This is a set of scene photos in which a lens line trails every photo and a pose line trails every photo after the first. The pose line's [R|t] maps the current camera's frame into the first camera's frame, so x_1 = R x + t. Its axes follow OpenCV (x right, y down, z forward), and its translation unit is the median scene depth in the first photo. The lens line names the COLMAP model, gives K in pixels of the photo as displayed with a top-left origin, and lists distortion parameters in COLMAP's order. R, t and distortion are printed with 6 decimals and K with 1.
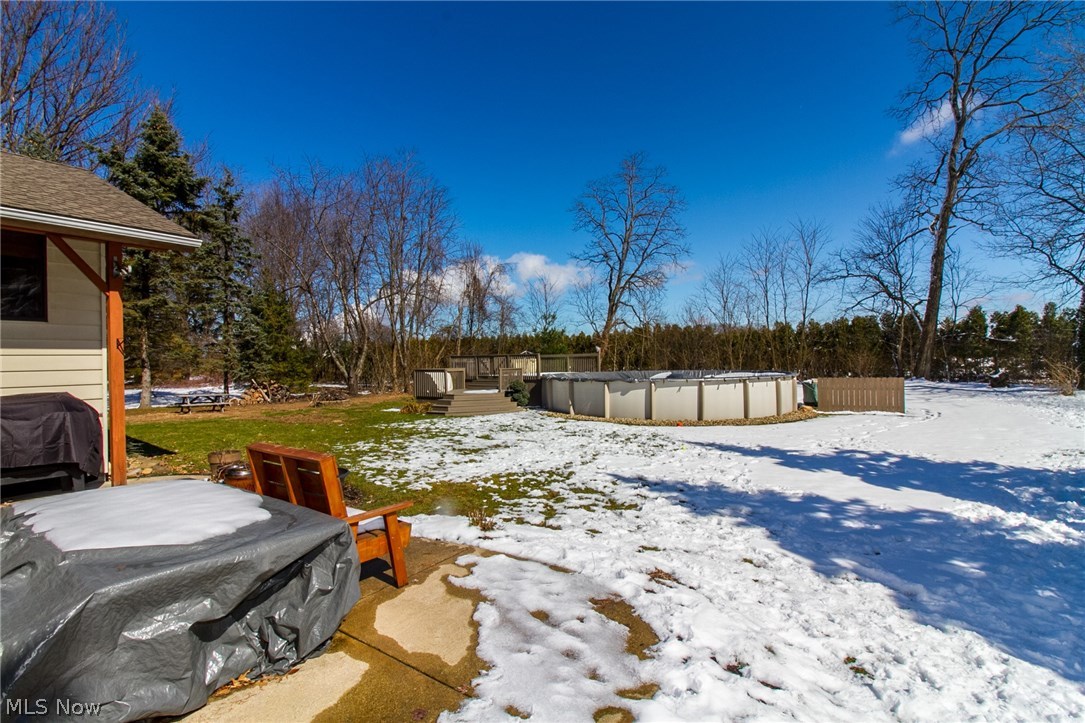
lens RADIAL K [[503.3, 0, 536.3], [0, 503.3, 363.9], [0, 0, 1]] dist [-0.004773, -0.009233]
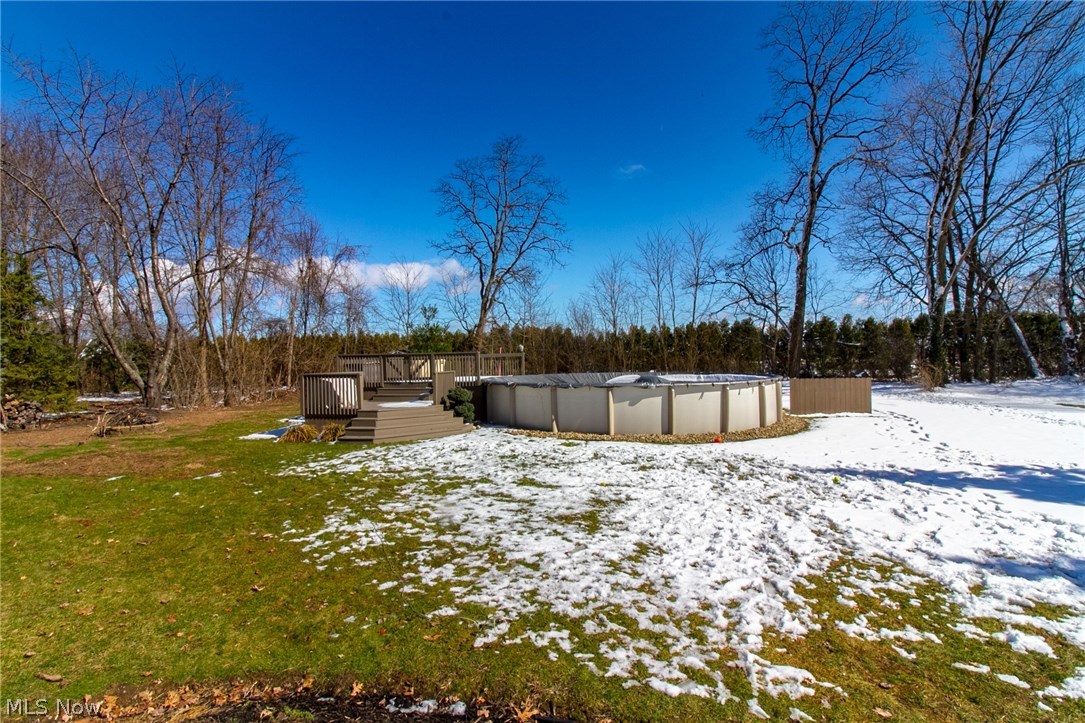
lens RADIAL K [[503.3, 0, 539.9], [0, 503.3, 366.4], [0, 0, 1]] dist [-0.004773, -0.009233]
pose [[0.927053, -0.003202, 0.374916, -0.158685], [0.003850, 0.999992, -0.000979, 0.001936], [-0.374910, 0.002351, 0.927058, 0.208701]]
